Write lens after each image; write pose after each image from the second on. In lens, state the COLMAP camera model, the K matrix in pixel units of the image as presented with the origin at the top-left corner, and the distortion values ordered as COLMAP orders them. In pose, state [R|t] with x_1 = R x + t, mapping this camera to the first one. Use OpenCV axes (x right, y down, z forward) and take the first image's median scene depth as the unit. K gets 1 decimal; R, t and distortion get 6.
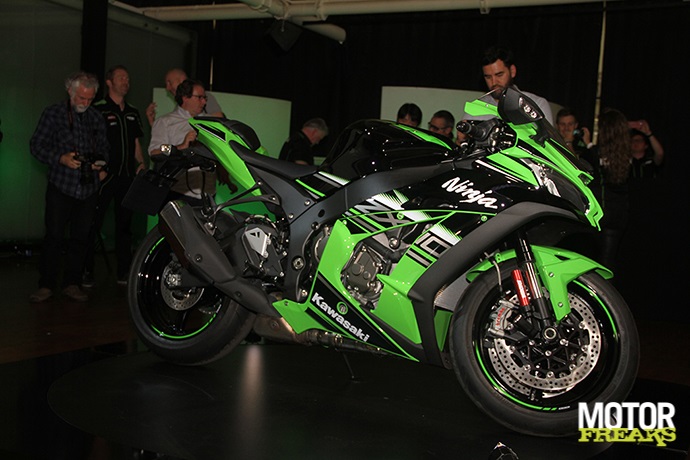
lens RADIAL K [[827.0, 0, 343.8], [0, 827.0, 227.4], [0, 0, 1]] dist [0.027604, 0.000000]
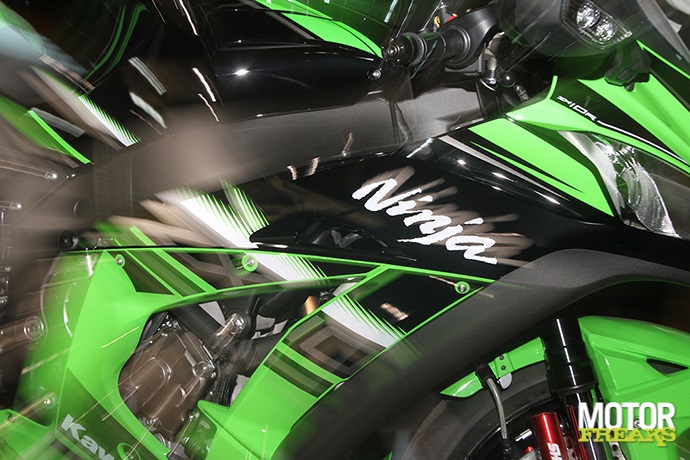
lens RADIAL K [[1125.2, 0, 346.5], [0, 1125.2, 229.3], [0, 0, 1]] dist [0.116152, 0.000000]
pose [[0.999534, -0.022815, 0.020278, 0.104363], [0.017405, 0.971741, 0.235409, -0.154134], [-0.025076, -0.234947, 0.971685, 0.496503]]
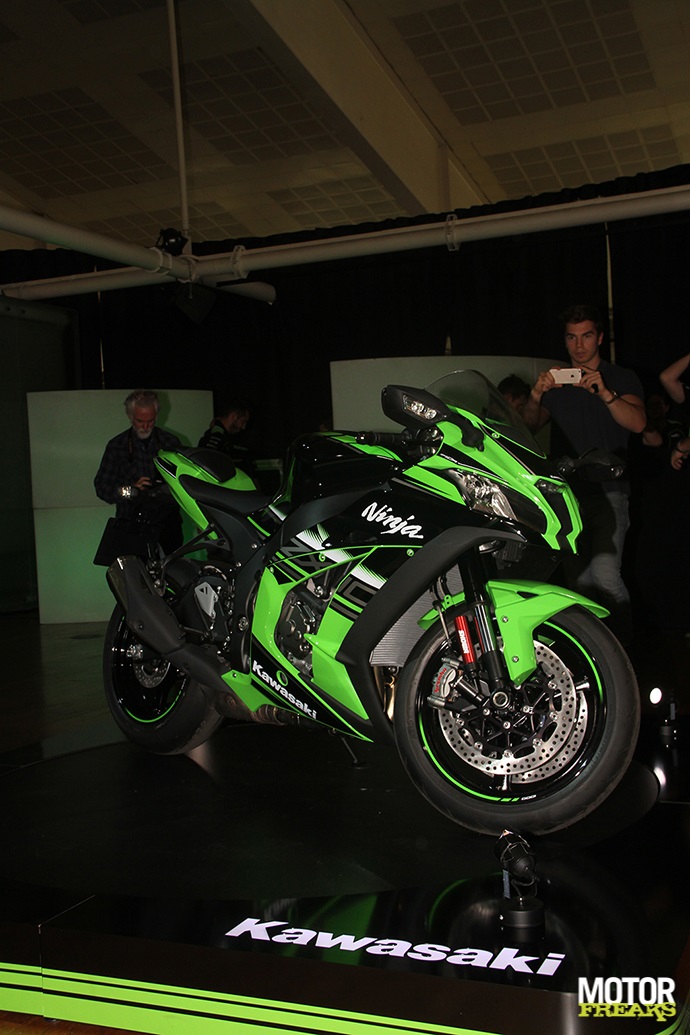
lens RADIAL K [[1161.7, 0, 341.6], [0, 1161.7, 521.6], [0, 0, 1]] dist [0.014713, 0.000000]
pose [[0.948458, -0.101287, -0.300279, 0.423468], [0.096981, 0.994856, -0.029252, -0.013812], [0.301697, -0.001377, 0.953403, -0.041186]]
